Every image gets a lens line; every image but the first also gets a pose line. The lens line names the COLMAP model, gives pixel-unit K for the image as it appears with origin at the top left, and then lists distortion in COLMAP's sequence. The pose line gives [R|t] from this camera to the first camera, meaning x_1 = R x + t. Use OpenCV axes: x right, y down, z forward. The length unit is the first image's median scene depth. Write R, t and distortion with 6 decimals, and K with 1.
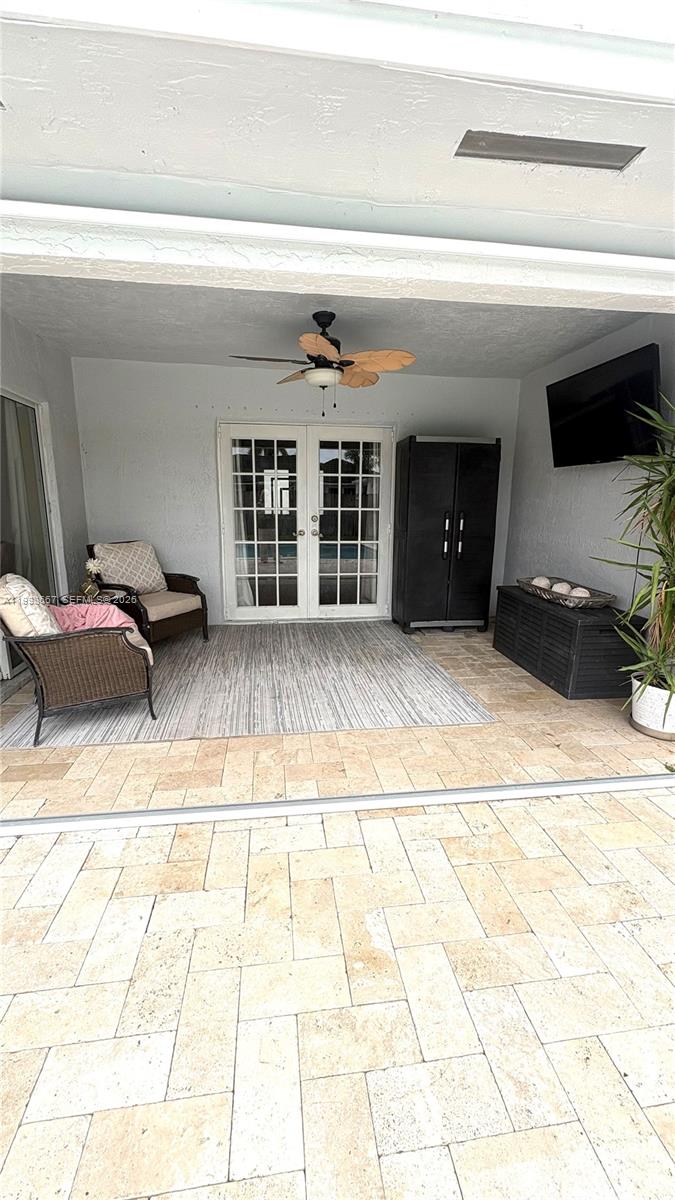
lens RADIAL K [[477.9, 0, 337.5], [0, 477.9, 602.0], [0, 0, 1]] dist [0.000673, -0.000014]
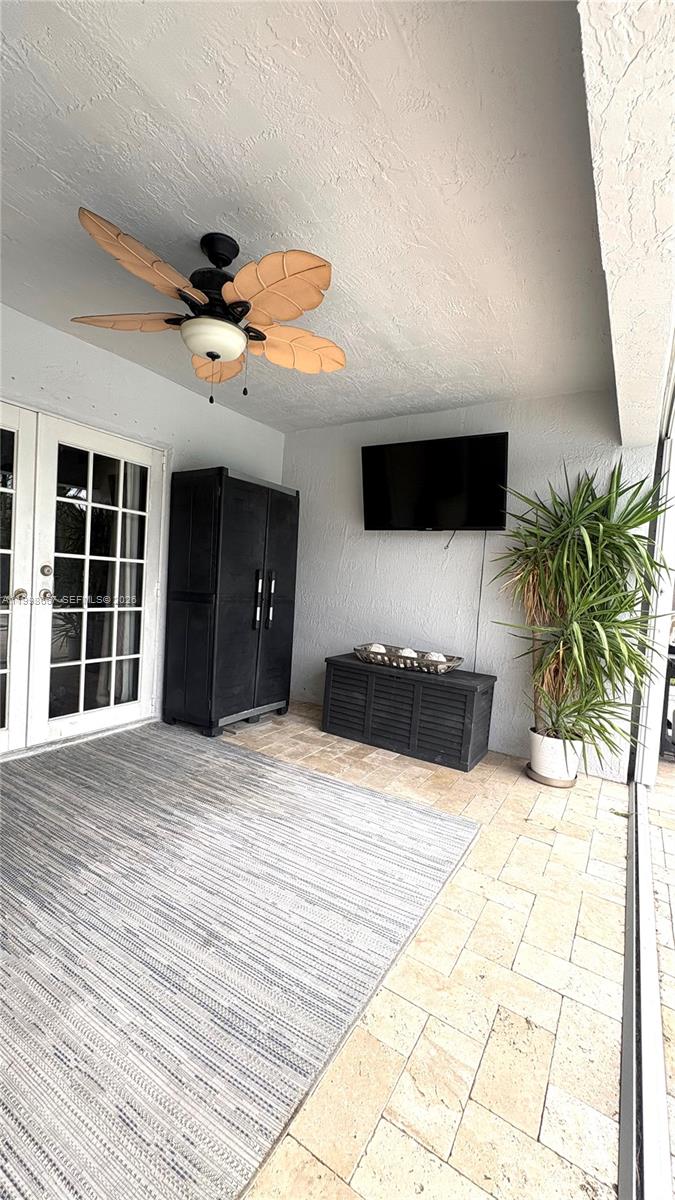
lens RADIAL K [[477.9, 0, 335.6], [0, 477.9, 600.4], [0, 0, 1]] dist [0.000673, -0.000014]
pose [[0.639328, -0.000799, 0.768934, -0.305956], [0.104493, 0.990813, -0.085850, -0.058292], [-0.761801, 0.135234, 0.633538, 0.417768]]
